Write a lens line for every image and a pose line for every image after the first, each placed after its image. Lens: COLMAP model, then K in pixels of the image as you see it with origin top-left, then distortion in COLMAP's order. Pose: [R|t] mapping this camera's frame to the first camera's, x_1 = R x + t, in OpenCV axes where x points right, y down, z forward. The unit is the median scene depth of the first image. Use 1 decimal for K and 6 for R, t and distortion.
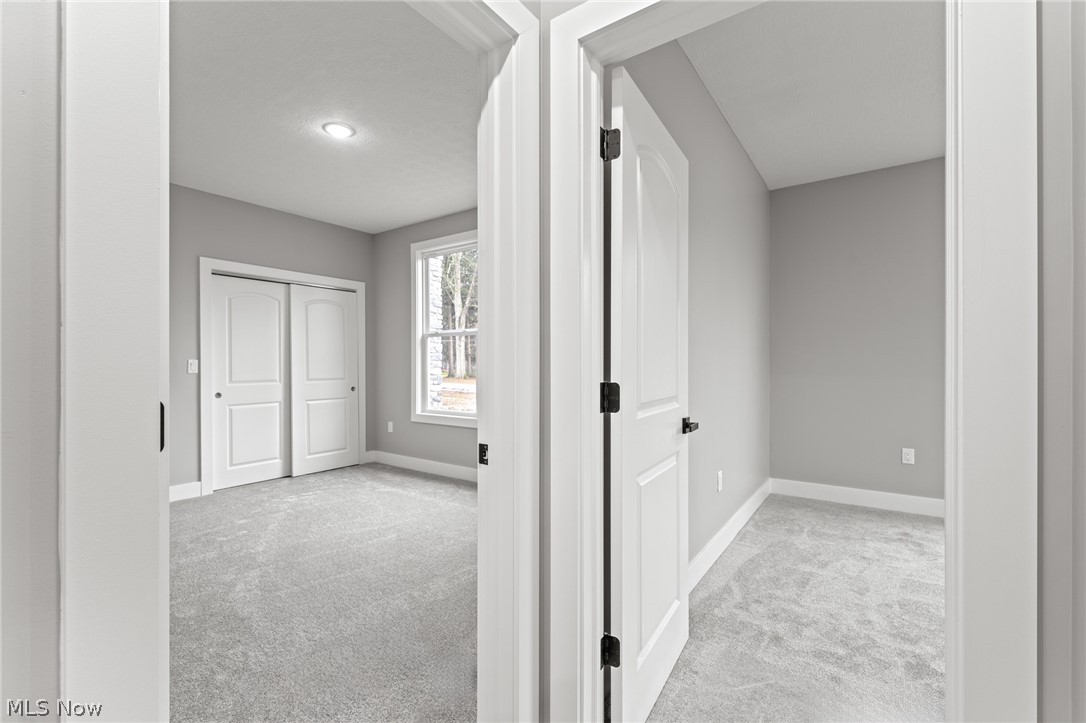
lens RADIAL K [[474.9, 0, 541.2], [0, 474.9, 360.7], [0, 0, 1]] dist [0.002319, 0.000174]
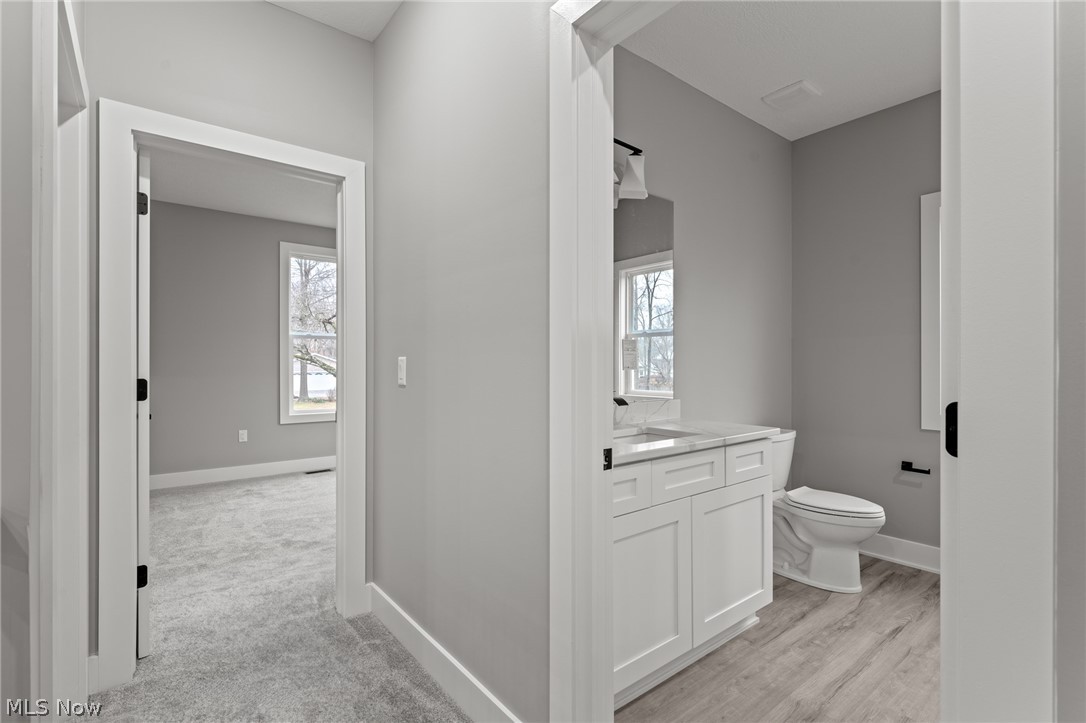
lens RADIAL K [[507.5, 0, 543.0], [0, 507.5, 366.3], [0, 0, 1]] dist [-0.000009, 0.000027]
pose [[0.278949, -0.001302, 0.960305, -0.546432], [-0.003765, 0.999990, 0.002449, 0.000188], [-0.960299, -0.004299, 0.278941, -0.301713]]
